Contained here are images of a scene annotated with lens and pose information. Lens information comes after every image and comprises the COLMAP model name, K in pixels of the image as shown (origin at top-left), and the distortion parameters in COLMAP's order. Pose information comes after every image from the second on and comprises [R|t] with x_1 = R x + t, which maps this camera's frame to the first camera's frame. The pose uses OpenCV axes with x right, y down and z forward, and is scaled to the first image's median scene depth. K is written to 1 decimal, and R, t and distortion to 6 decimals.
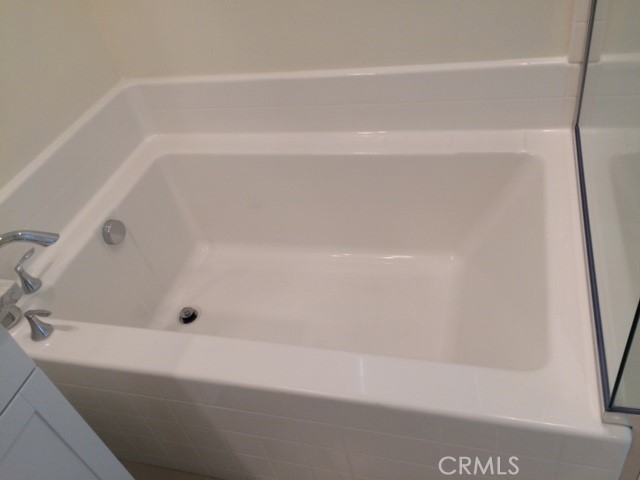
lens RADIAL K [[551.2, 0, 320.0], [0, 551.2, 240.0], [0, 0, 1]] dist [0.000627, 0.000217]
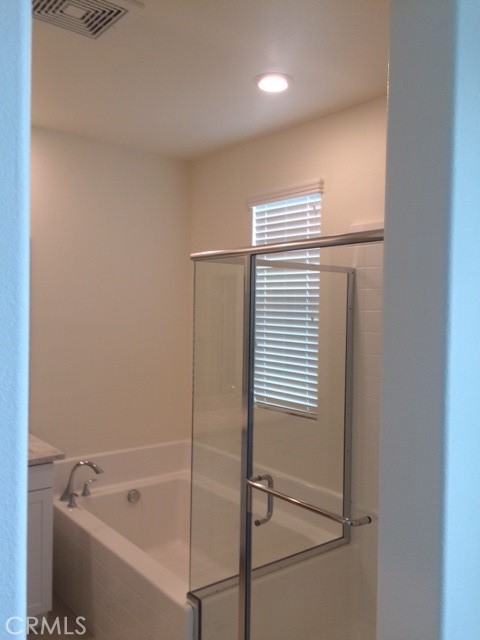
lens RADIAL K [[551.2, 0, 240.0], [0, 551.2, 320.0], [0, 0, 1]] dist [0.000627, 0.000217]
pose [[0.793829, 0.197932, -0.575029, 1.098552], [-0.501605, 0.747721, -0.435093, 0.212295], [0.343843, 0.633827, 0.692846, -0.763476]]
